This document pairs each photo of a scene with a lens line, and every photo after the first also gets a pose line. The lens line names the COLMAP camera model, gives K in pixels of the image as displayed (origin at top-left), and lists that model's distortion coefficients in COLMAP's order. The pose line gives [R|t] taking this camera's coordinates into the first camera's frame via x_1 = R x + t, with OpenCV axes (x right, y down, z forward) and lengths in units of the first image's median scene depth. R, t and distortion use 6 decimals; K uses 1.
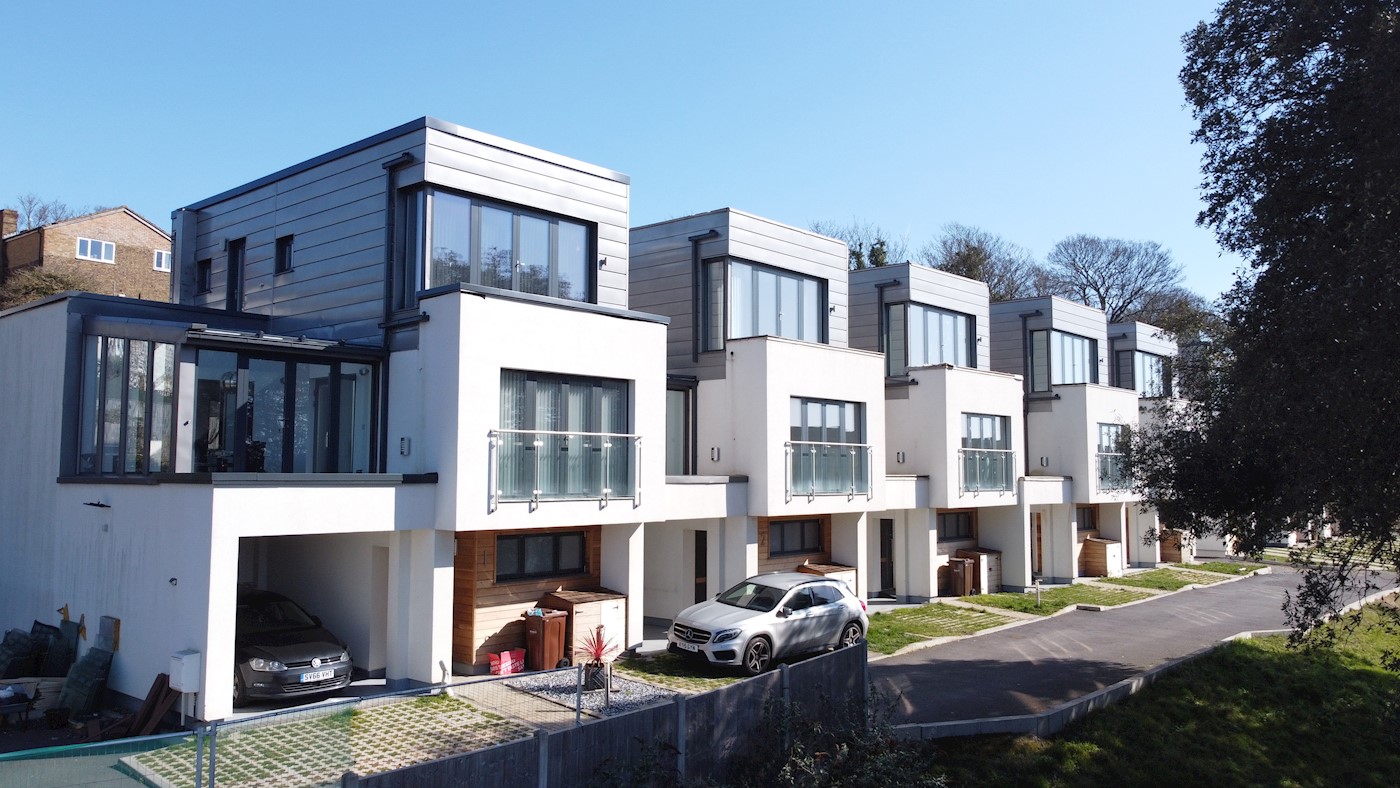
lens RADIAL K [[1067.6, 0, 700.0], [0, 1067.6, 394.0], [0, 0, 1]] dist [0.002151, -0.005336]
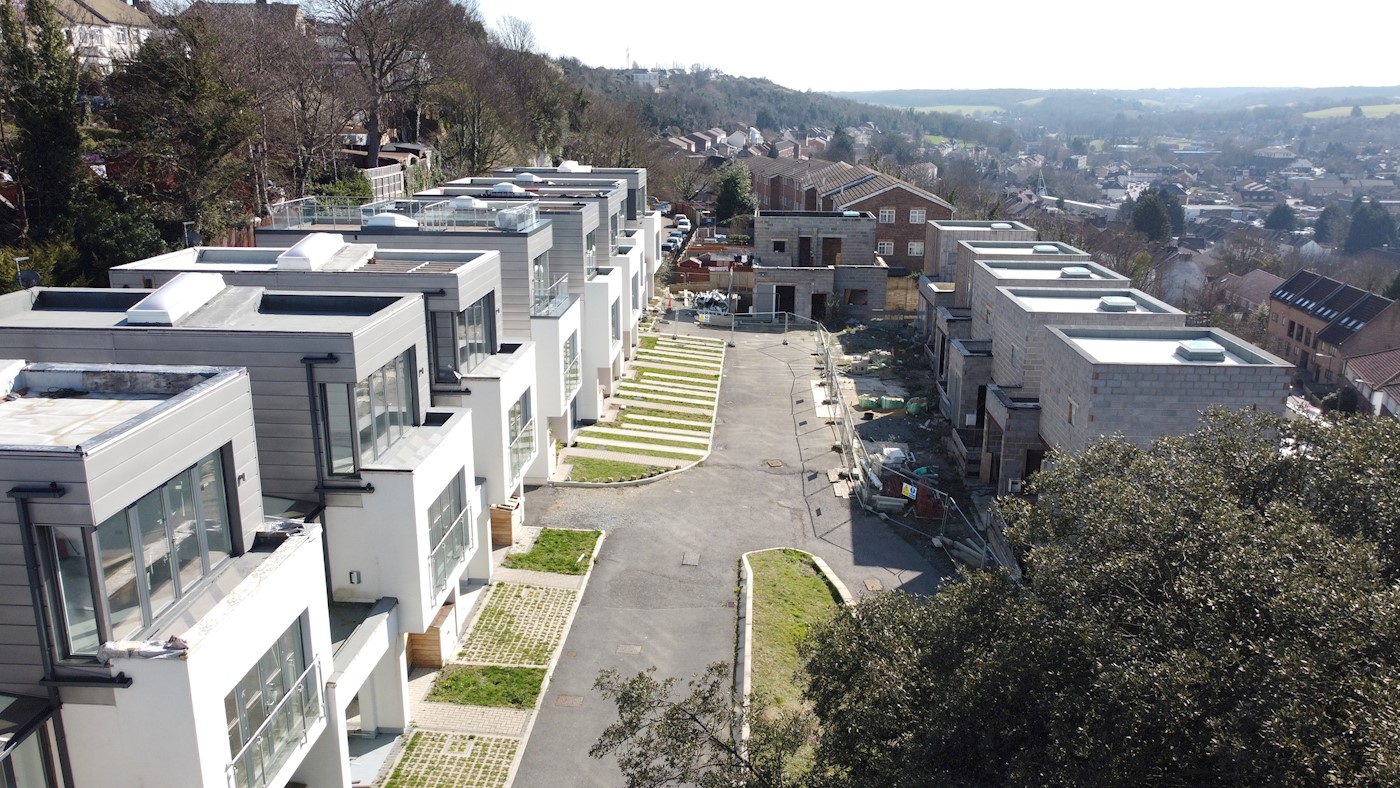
lens RADIAL K [[1067.6, 0, 700.0], [0, 1067.6, 394.0], [0, 0, 1]] dist [0.002151, -0.005336]
pose [[0.787888, -0.161990, 0.594131, 0.192673], [-0.050057, 0.944744, 0.323966, -0.463416], [-0.613780, -0.284989, 0.736244, 0.689542]]
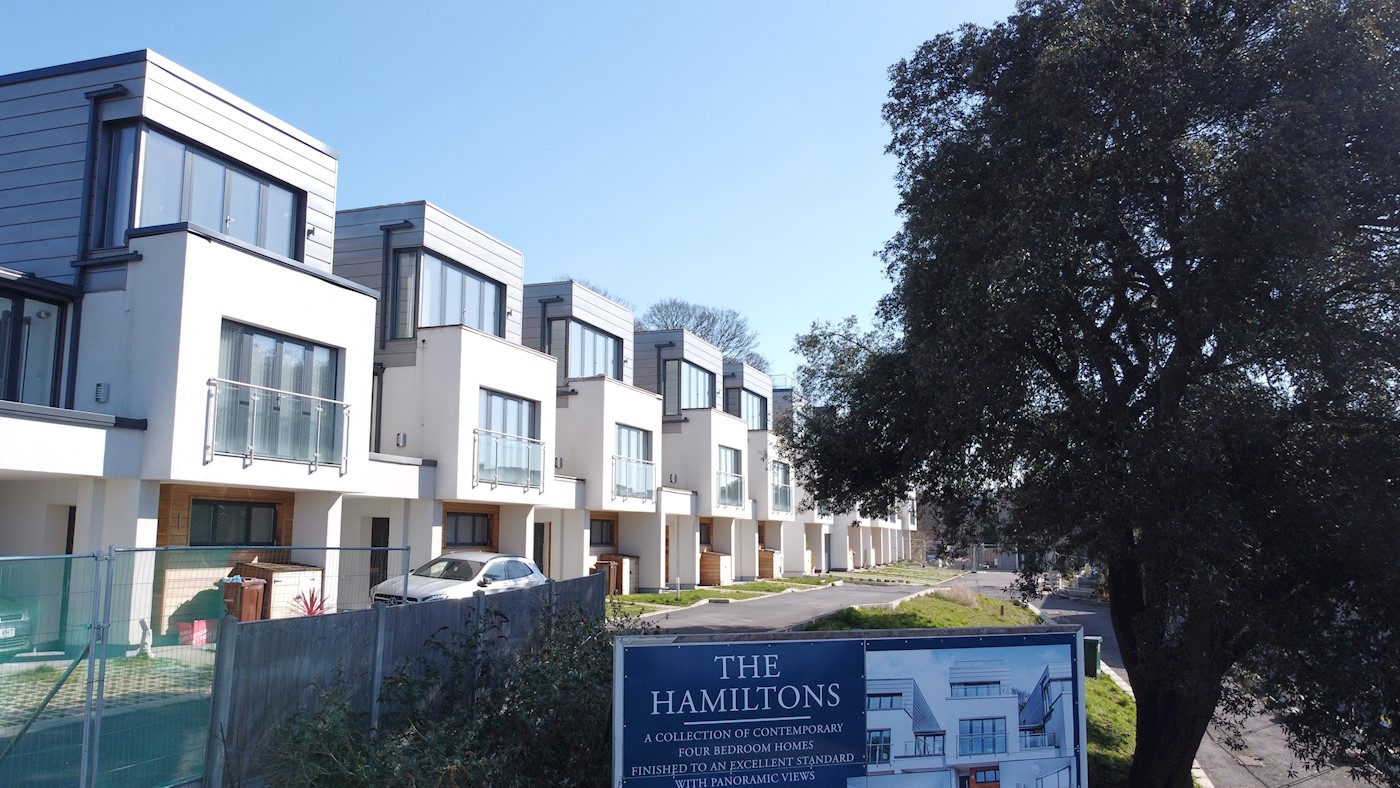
lens RADIAL K [[1067.6, 0, 700.0], [0, 1067.6, 394.0], [0, 0, 1]] dist [0.002151, -0.005336]
pose [[0.922166, 0.050171, 0.383527, -0.131498], [-0.026318, 0.997393, -0.067194, 0.084548], [-0.385898, 0.051870, 0.921082, -0.044954]]
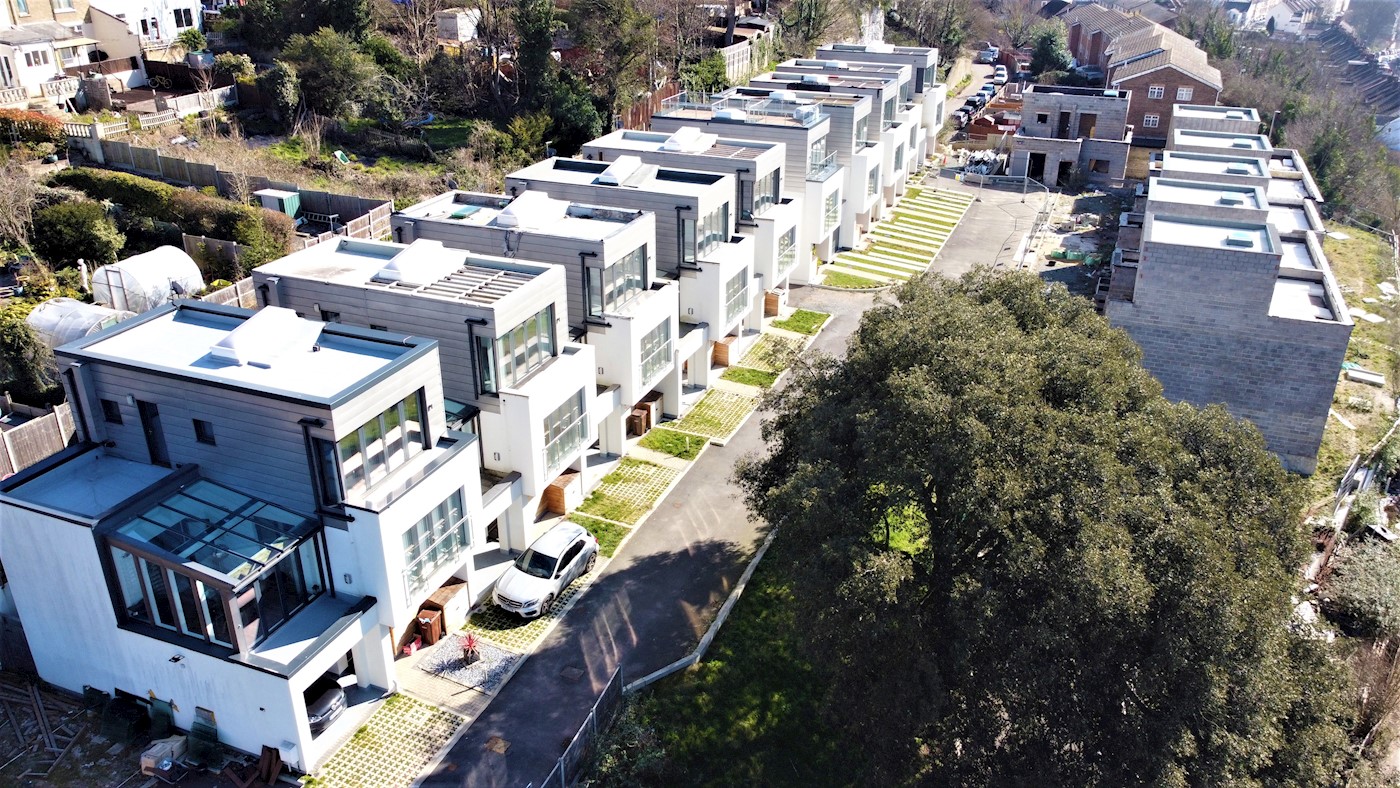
lens RADIAL K [[1067.6, 0, 700.0], [0, 1067.6, 394.0], [0, 0, 1]] dist [0.002151, -0.005336]
pose [[0.944384, -0.139599, 0.297743, -0.181010], [-0.024275, 0.873357, 0.486476, -0.909010], [-0.327947, -0.466648, 0.821396, -0.390643]]
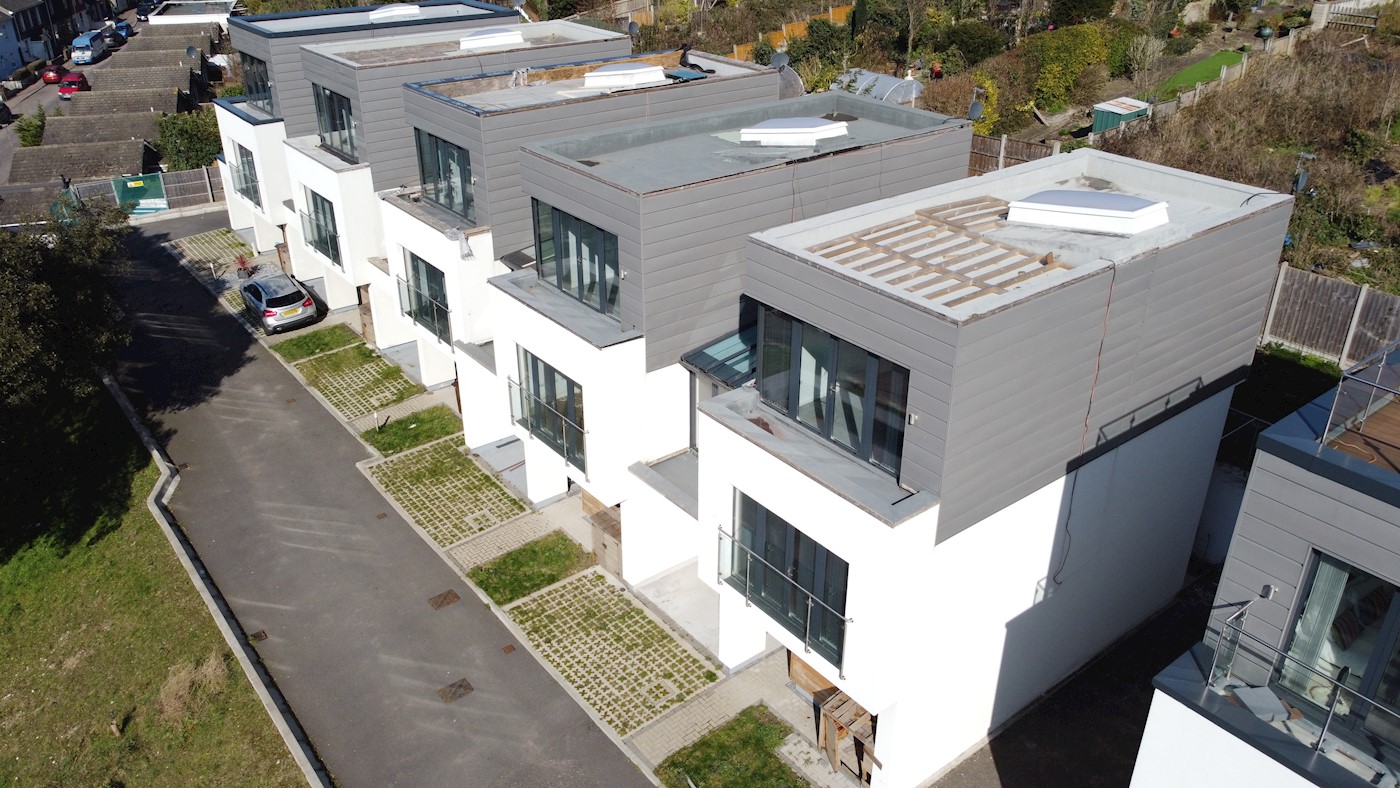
lens RADIAL K [[1067.6, 0, 700.0], [0, 1067.6, 394.0], [0, 0, 1]] dist [0.002151, -0.005336]
pose [[-0.186503, 0.444905, -0.875943, 1.673697], [0.071266, 0.895364, 0.439596, -0.414408], [0.979866, 0.019561, -0.198695, 2.142061]]
